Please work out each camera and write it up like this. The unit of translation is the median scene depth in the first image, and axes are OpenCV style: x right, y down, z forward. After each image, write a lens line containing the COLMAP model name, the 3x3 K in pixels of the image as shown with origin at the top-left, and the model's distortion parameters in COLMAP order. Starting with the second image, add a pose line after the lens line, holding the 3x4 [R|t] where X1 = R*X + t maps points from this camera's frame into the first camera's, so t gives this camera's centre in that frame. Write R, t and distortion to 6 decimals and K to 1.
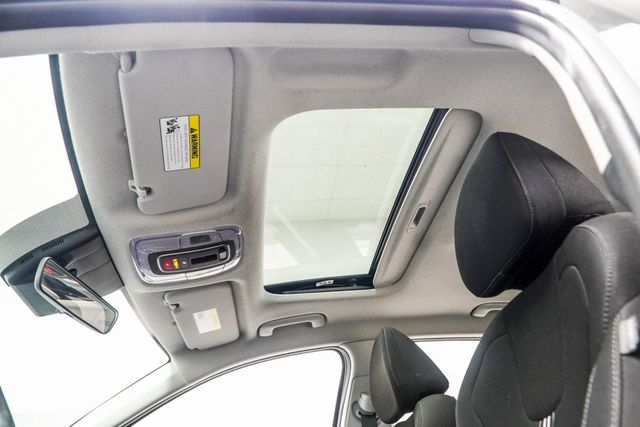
lens RADIAL K [[517.1, 0, 317.9], [0, 517.1, 214.1], [0, 0, 1]] dist [-0.017780, -0.005989]
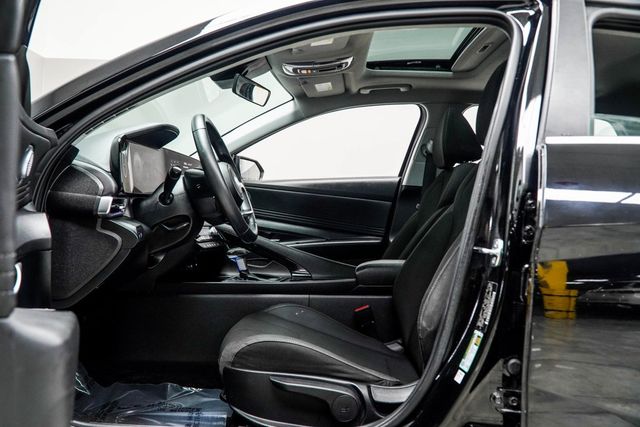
lens RADIAL K [[631.5, 0, 319.8], [0, 631.5, 215.8], [0, 0, 1]] dist [0.011353, 0.000000]
pose [[0.979516, 0.162039, -0.119550, 0.033803], [-0.062346, 0.808559, 0.585103, -0.463338], [0.191473, -0.565664, 0.802099, -0.521157]]
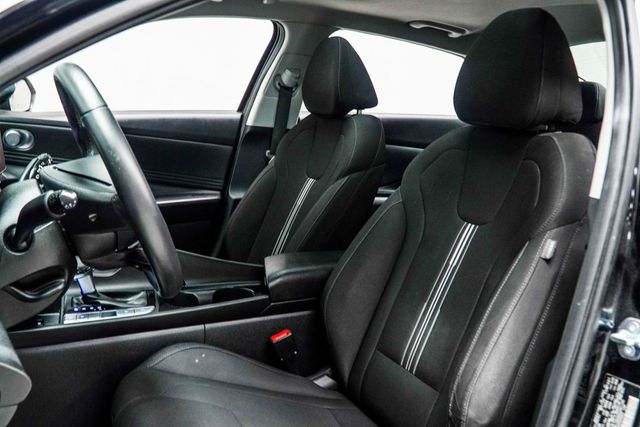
lens RADIAL K [[631.5, 0, 320.7], [0, 631.5, 212.7], [0, 0, 1]] dist [0.011353, 0.000000]
pose [[0.918975, 0.130740, 0.372011, -0.307199], [-0.352398, 0.695601, 0.626062, -0.294515], [-0.176920, -0.706432, 0.685313, -0.110186]]
